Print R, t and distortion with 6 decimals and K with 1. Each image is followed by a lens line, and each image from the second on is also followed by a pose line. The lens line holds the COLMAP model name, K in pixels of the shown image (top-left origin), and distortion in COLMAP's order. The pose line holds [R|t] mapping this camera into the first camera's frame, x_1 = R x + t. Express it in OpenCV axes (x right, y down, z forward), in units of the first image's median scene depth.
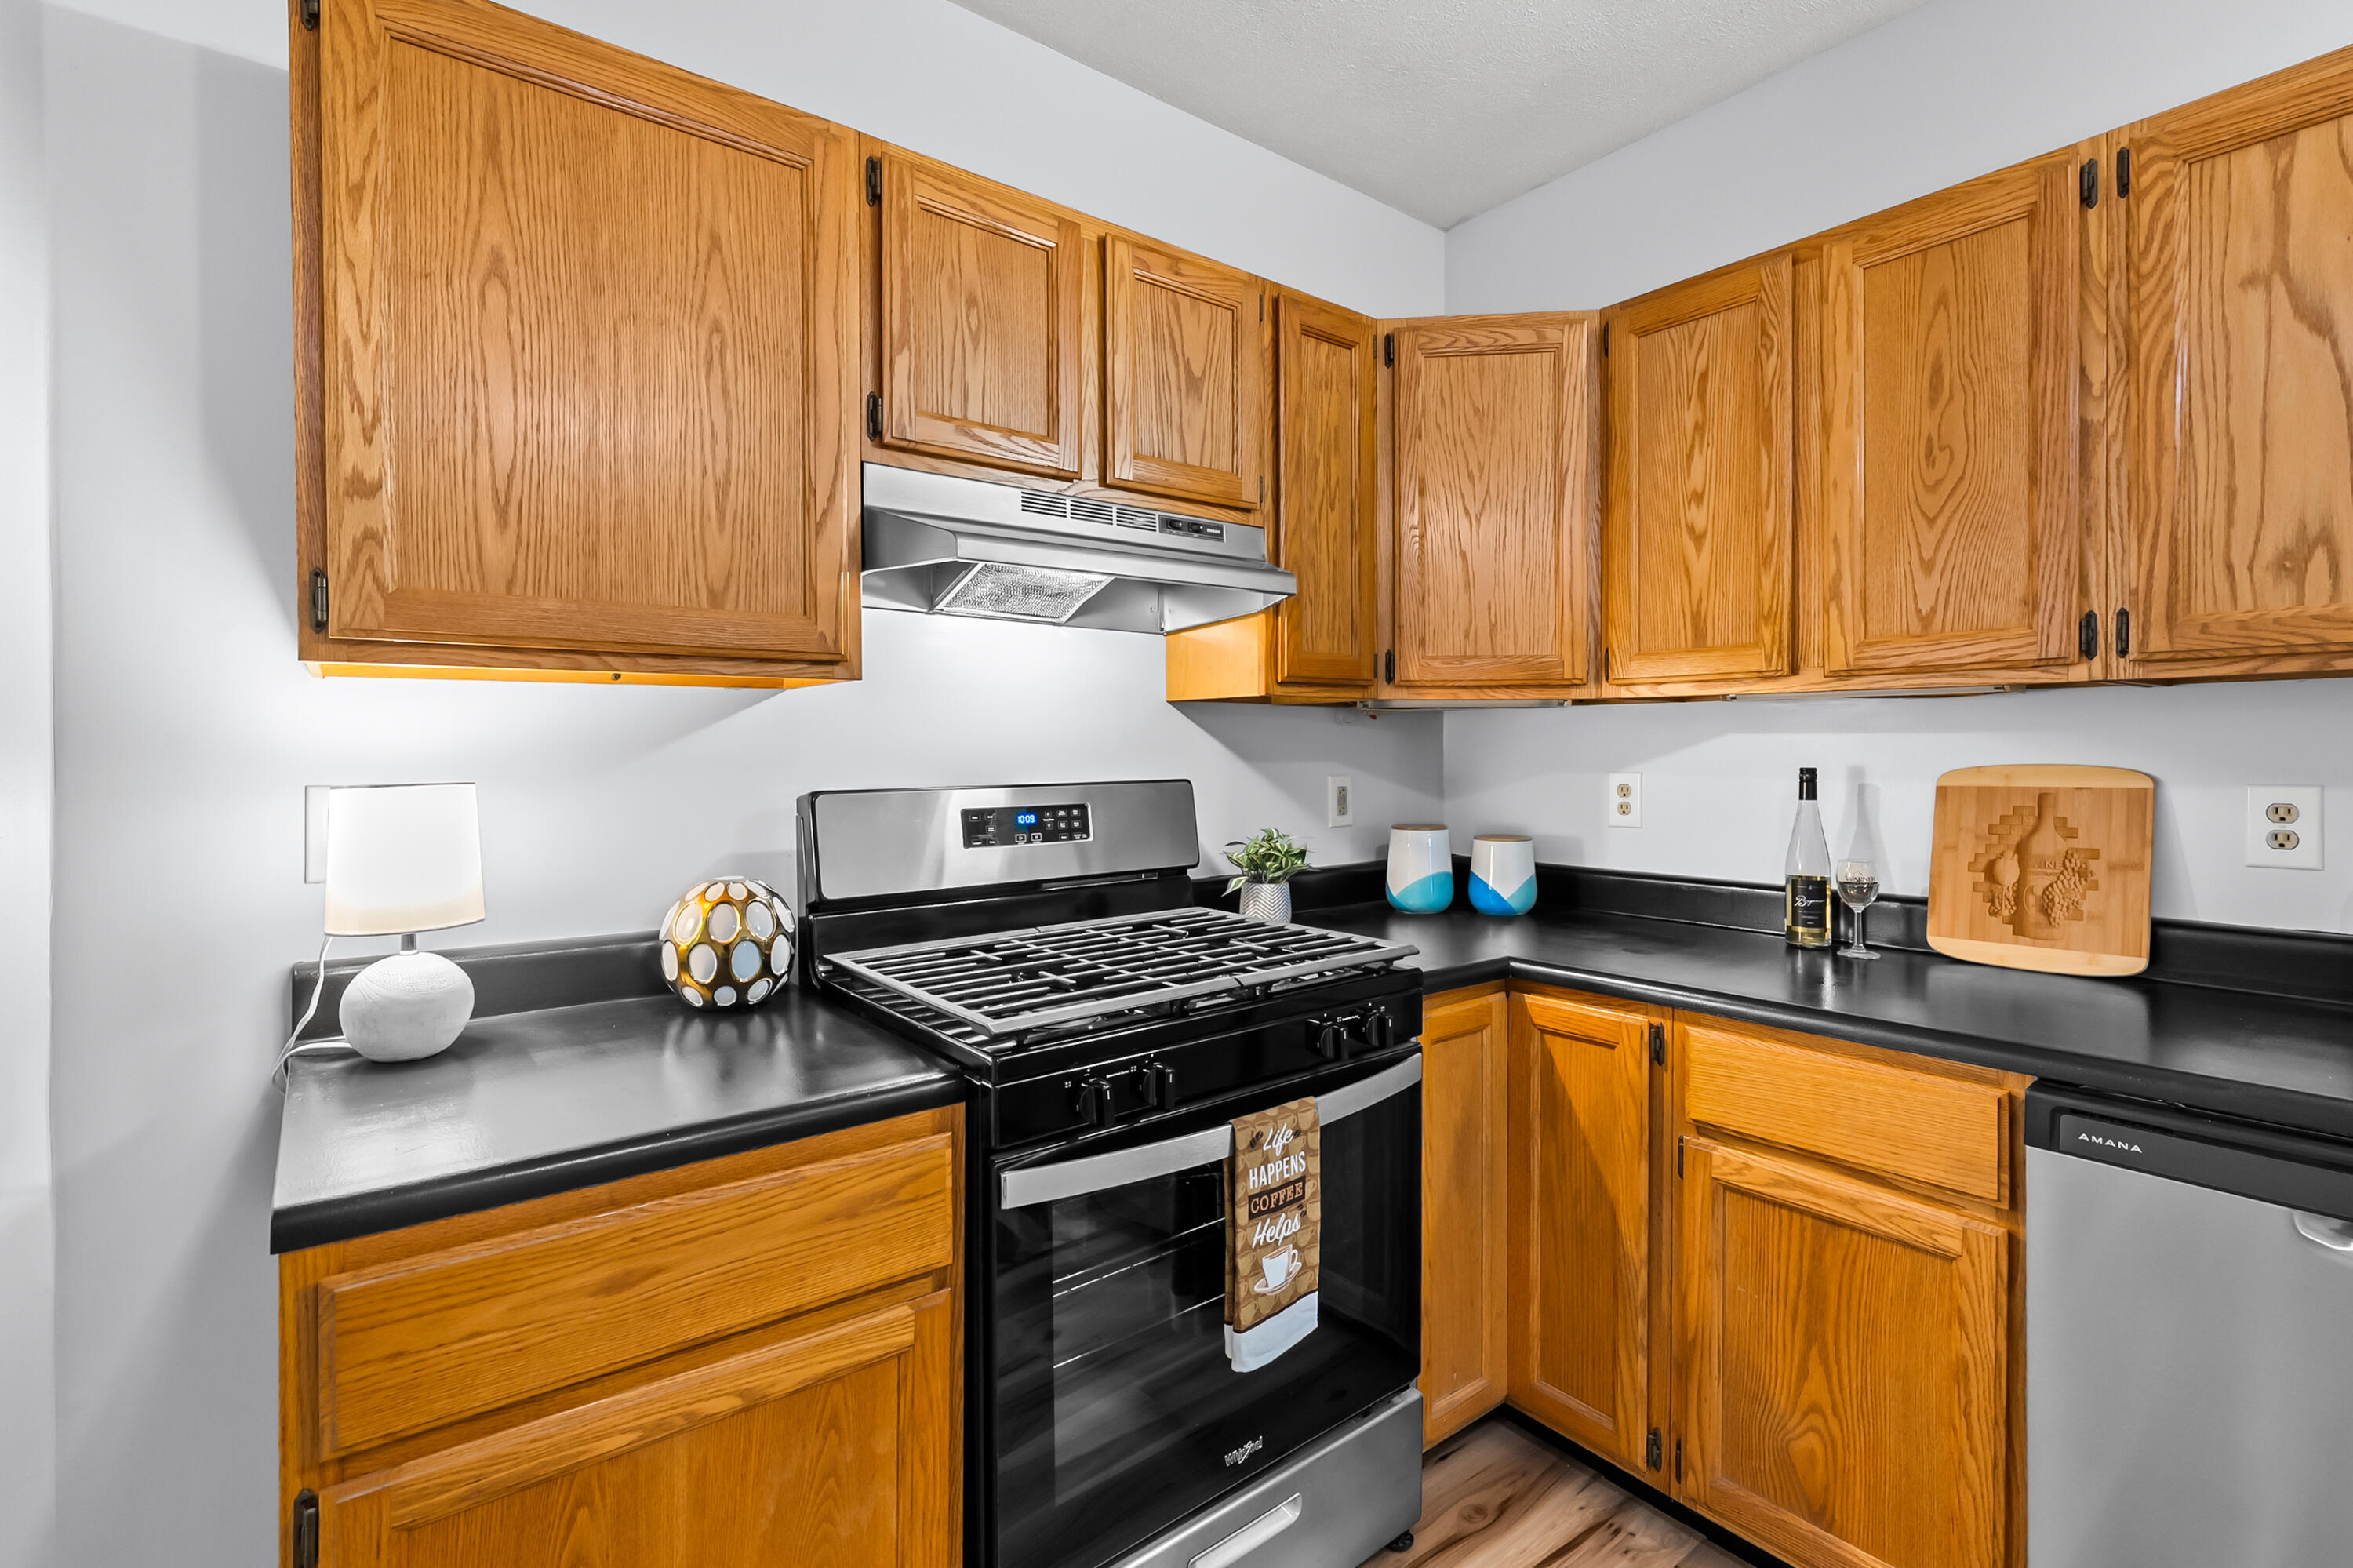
lens RADIAL K [[1064.7, 0, 1167.2], [0, 1064.7, 759.3], [0, 0, 1]] dist [-0.005761, 0.002308]
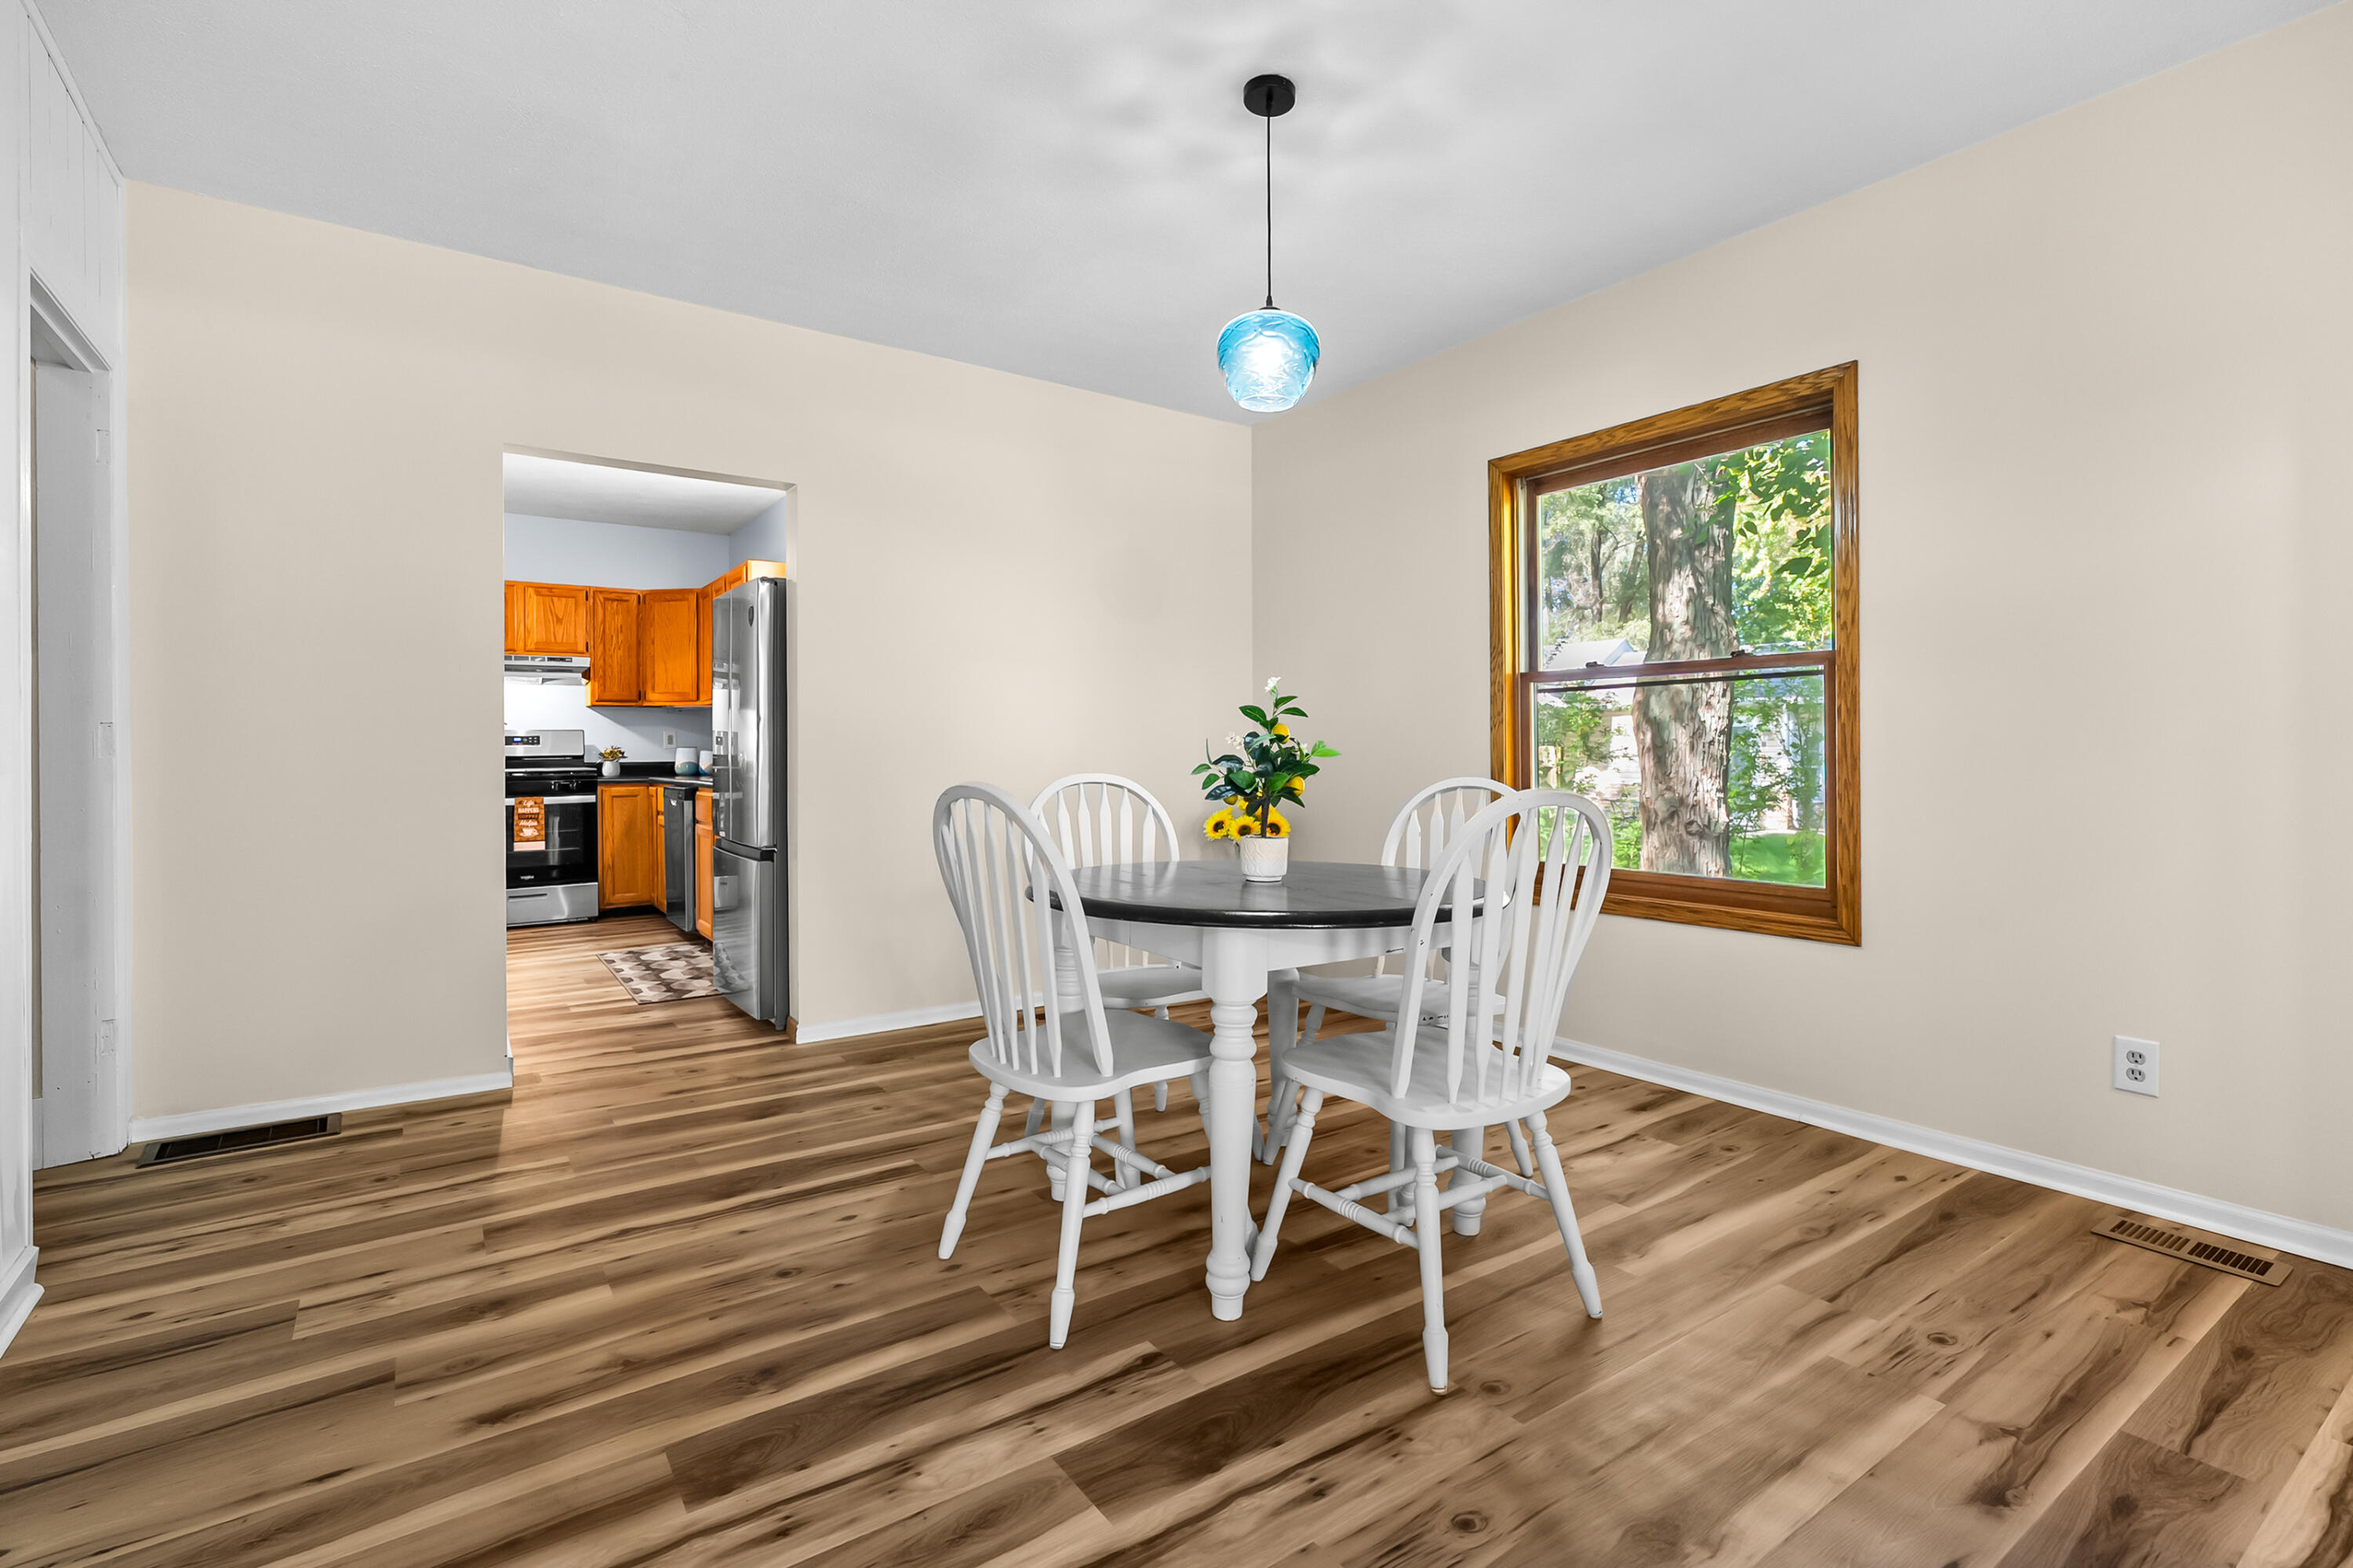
lens RADIAL K [[1064.7, 0, 1184.2], [0, 1064.7, 753.9], [0, 0, 1]] dist [-0.005761, 0.002308]
pose [[0.999474, -0.011703, -0.030242, 2.737816], [0.011629, 0.999929, -0.002619, 0.169864], [0.030270, 0.002266, 0.999539, -3.110494]]
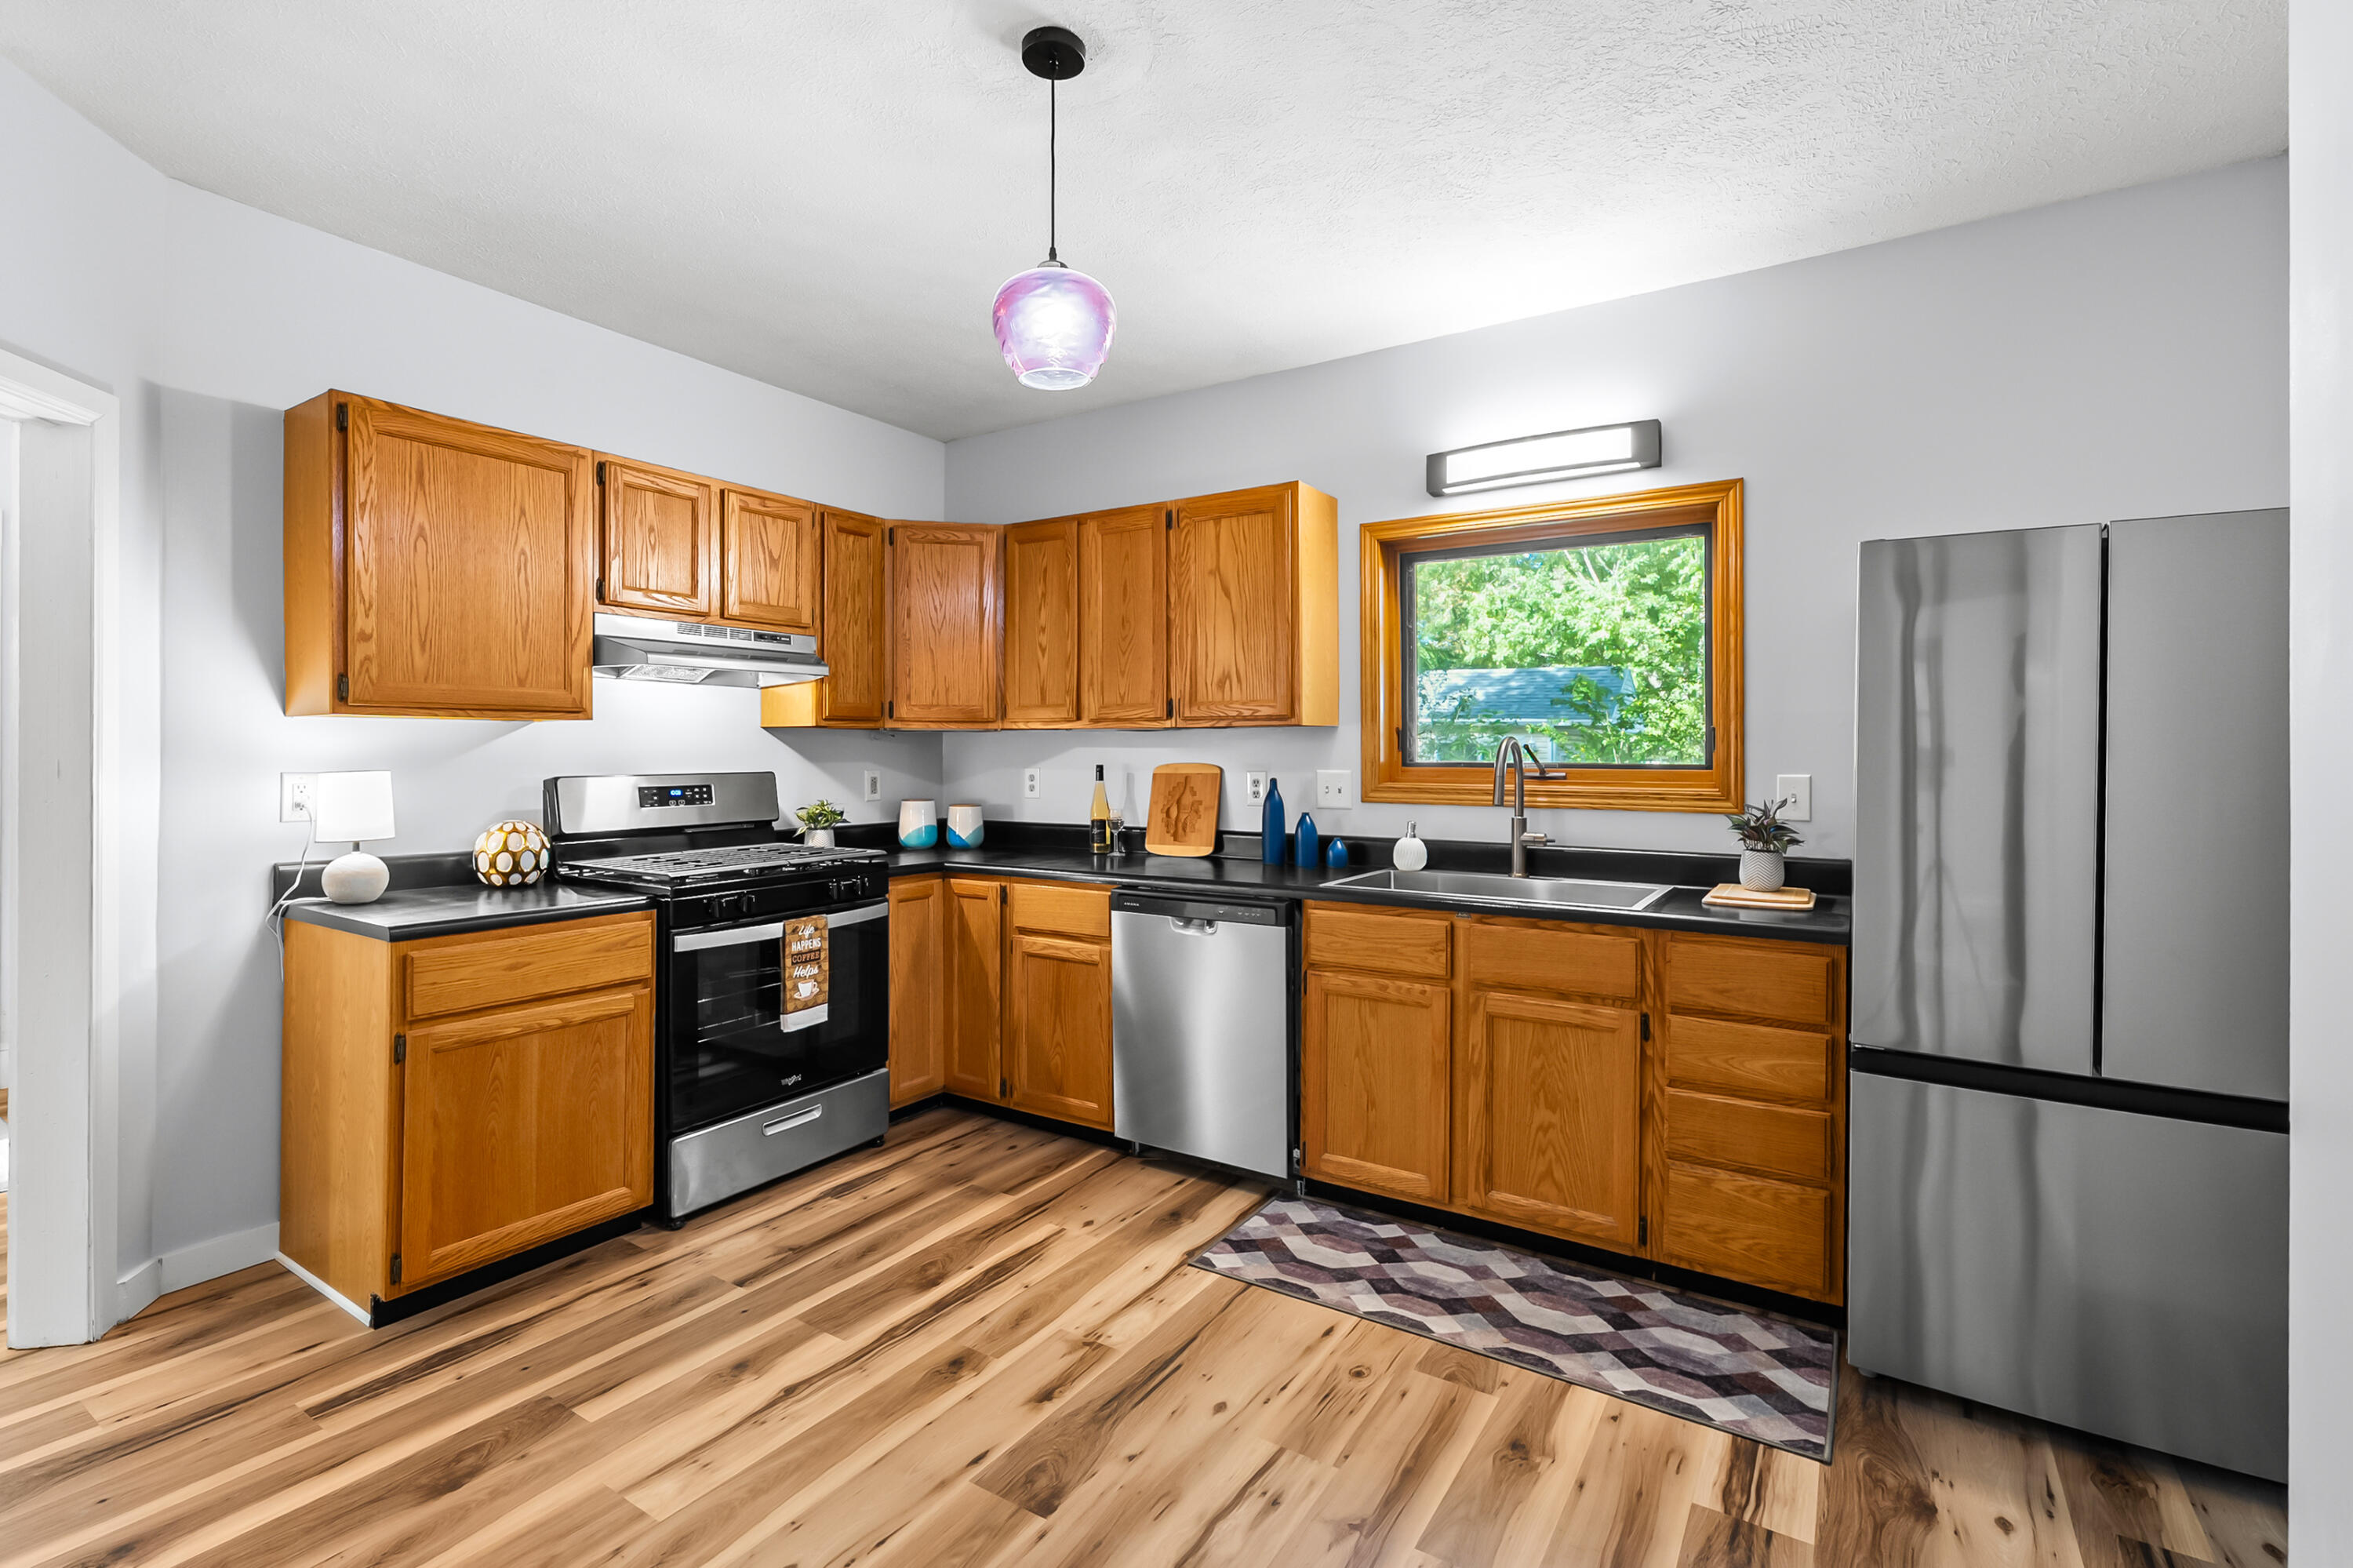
lens RADIAL K [[1064.7, 0, 1170.8], [0, 1064.7, 752.7], [0, 0, 1]] dist [-0.005761, 0.002308]
pose [[0.940906, 0.003767, 0.338646, 0.059503], [-0.000167, 0.999943, -0.010659, 0.008160], [-0.338667, 0.009973, 0.940853, -1.216324]]
